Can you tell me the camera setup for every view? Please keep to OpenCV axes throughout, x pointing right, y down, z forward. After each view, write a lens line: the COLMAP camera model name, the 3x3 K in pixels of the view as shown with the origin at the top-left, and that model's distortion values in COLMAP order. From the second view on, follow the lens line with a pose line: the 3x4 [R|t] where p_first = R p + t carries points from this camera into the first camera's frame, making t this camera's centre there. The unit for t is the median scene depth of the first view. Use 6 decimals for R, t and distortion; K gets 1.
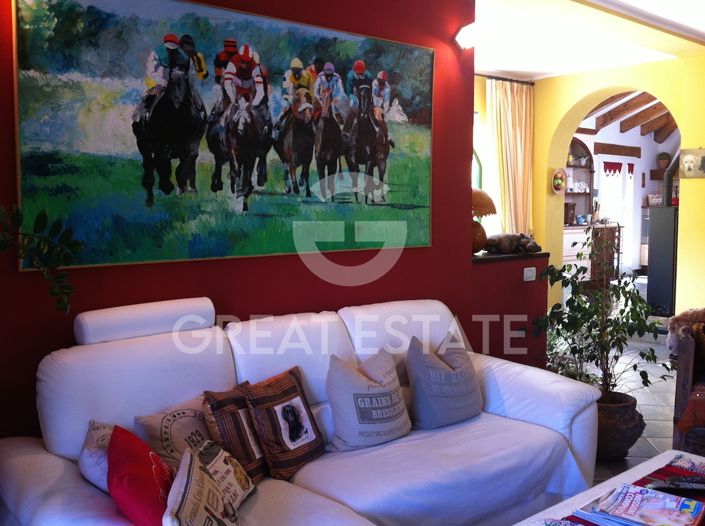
lens RADIAL K [[683.2, 0, 360.9], [0, 683.2, 253.7], [0, 0, 1]] dist [-0.010343, 0.000000]
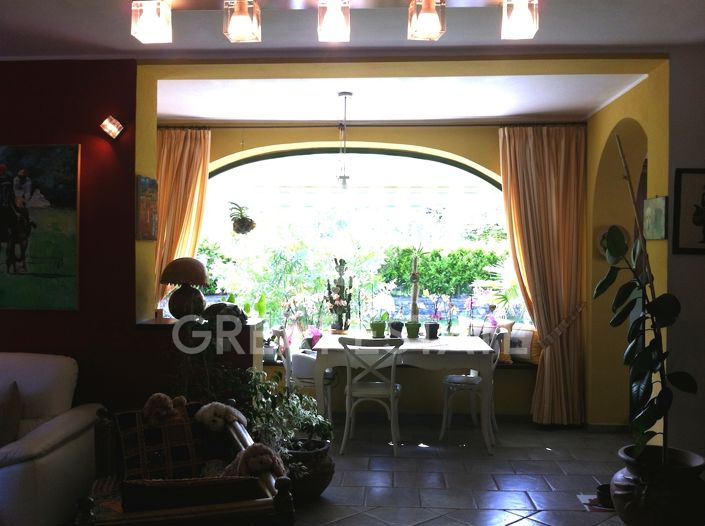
lens RADIAL K [[683.2, 0, 327.0], [0, 683.2, 241.9], [0, 0, 1]] dist [-0.010343, 0.000000]
pose [[0.720021, -0.016406, -0.693758, 1.297627], [-0.053424, 0.995443, -0.078987, -0.060656], [0.691893, 0.093936, 0.715863, 0.484158]]
